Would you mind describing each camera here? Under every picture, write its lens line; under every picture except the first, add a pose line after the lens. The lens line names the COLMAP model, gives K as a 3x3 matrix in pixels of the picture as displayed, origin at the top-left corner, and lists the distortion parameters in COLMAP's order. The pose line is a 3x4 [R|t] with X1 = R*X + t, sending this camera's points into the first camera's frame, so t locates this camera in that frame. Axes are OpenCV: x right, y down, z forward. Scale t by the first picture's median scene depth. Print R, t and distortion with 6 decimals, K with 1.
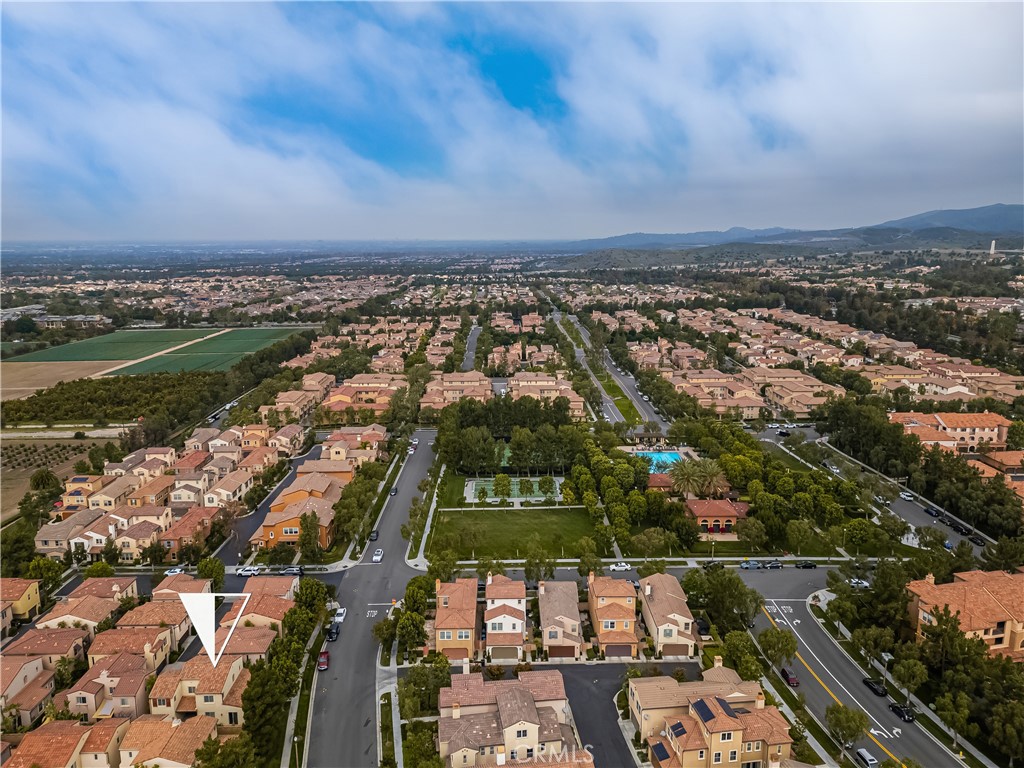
lens RADIAL K [[730.9, 0, 509.6], [0, 730.9, 389.0], [0, 0, 1]] dist [0.060888, -0.027670]
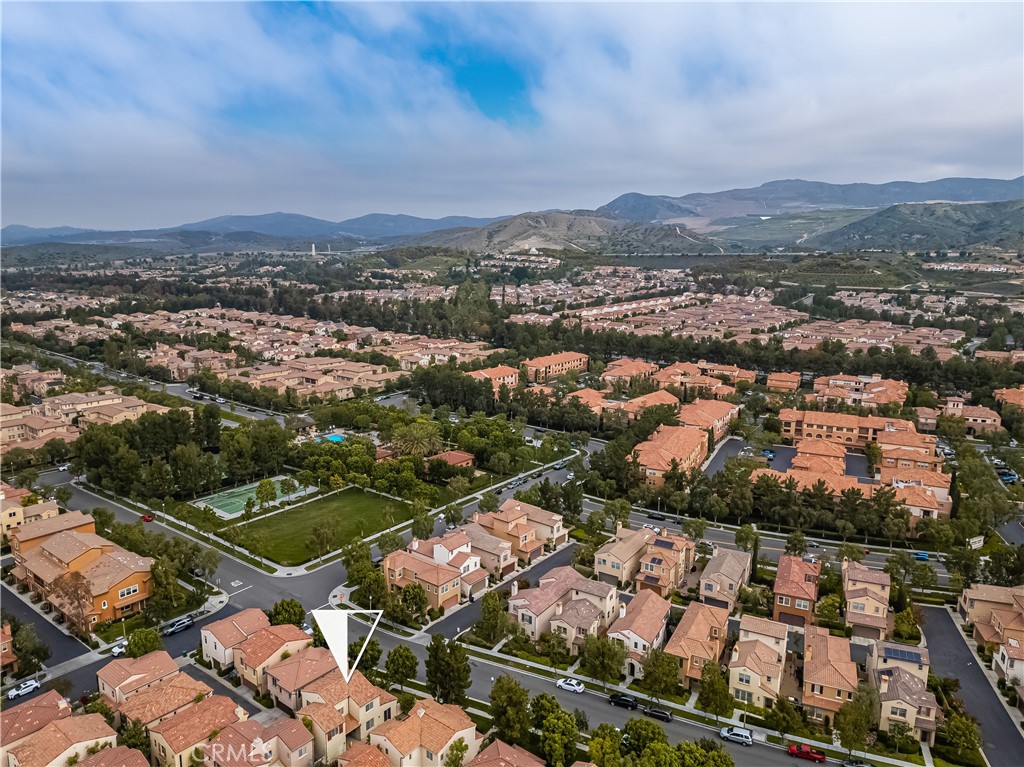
lens RADIAL K [[730.9, 0, 505.8], [0, 730.9, 384.1], [0, 0, 1]] dist [0.060888, -0.027670]
pose [[0.639340, -0.143775, 0.755363, -0.552904], [0.150238, 0.986787, 0.060662, -0.020026], [-0.754104, 0.074700, 0.652493, 0.112541]]
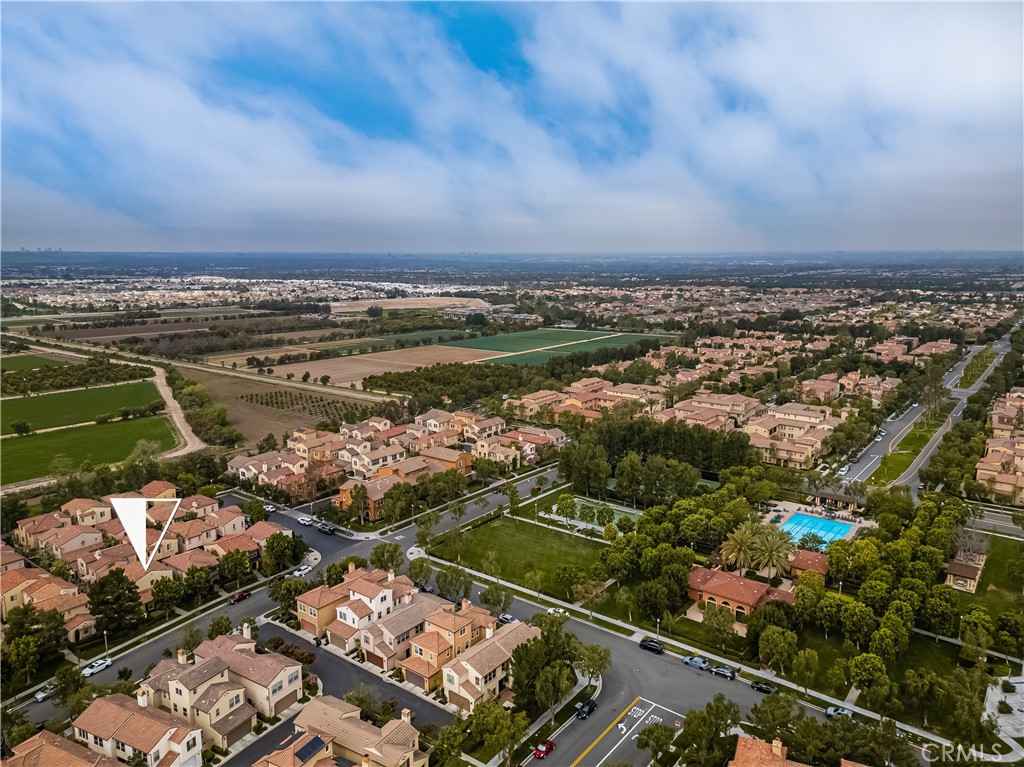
lens RADIAL K [[730.9, 0, 518.2], [0, 730.9, 379.5], [0, 0, 1]] dist [0.060888, -0.027670]
pose [[0.781690, 0.113892, -0.613180, 0.532022], [-0.130672, 0.991271, 0.017536, -0.042737], [0.609824, 0.066418, 0.789749, 0.200979]]
